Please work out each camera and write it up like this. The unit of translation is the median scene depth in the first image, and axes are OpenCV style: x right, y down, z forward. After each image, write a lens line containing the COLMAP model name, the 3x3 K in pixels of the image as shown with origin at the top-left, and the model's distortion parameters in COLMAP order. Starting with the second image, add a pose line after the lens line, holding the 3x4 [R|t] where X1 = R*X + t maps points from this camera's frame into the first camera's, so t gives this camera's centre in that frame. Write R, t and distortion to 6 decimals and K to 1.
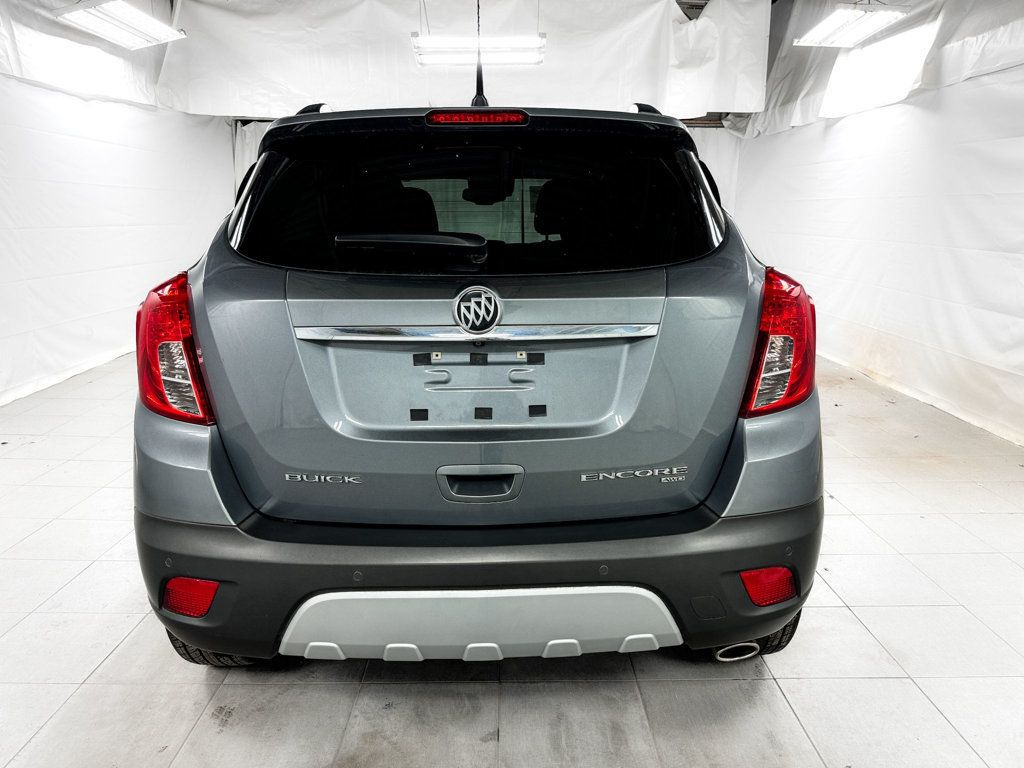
lens RADIAL K [[727.2, 0, 515.0], [0, 727.2, 384.4], [0, 0, 1]] dist [-0.002648, -0.001591]
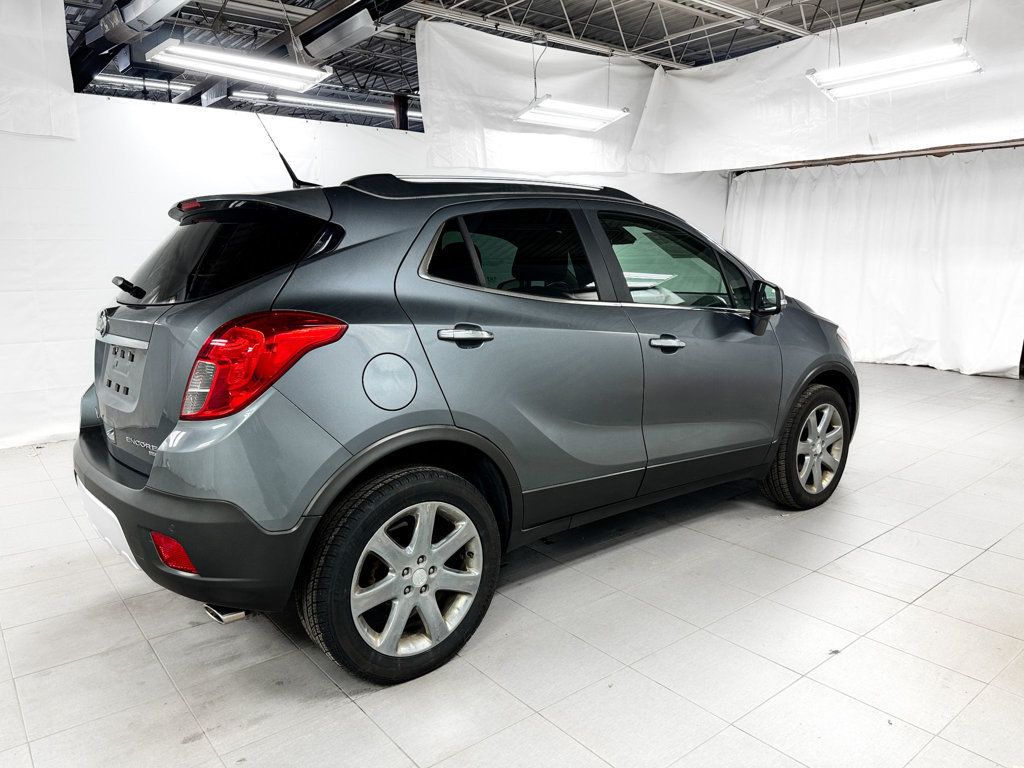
lens RADIAL K [[727.2, 0, 515.0], [0, 727.2, 384.4], [0, 0, 1]] dist [-0.002648, -0.001591]
pose [[0.616002, 0.126287, -0.777556, 0.411045], [-0.168334, 0.985369, 0.026681, -0.038106], [0.769549, 0.114454, 0.628247, 0.150787]]
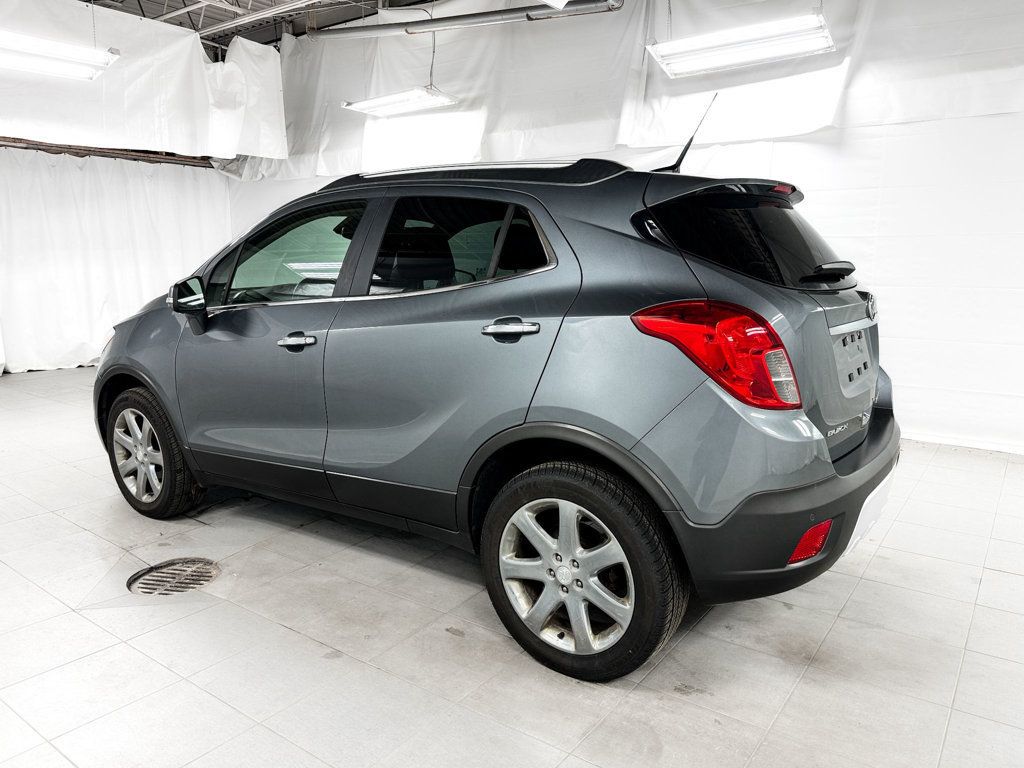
lens RADIAL K [[727.2, 0, 515.0], [0, 727.2, 384.4], [0, 0, 1]] dist [-0.002648, -0.001591]
pose [[0.598348, -0.143217, 0.788333, -0.416080], [0.184469, 0.982088, 0.038404, -0.031389], [-0.779712, 0.122444, 0.614049, 0.137250]]
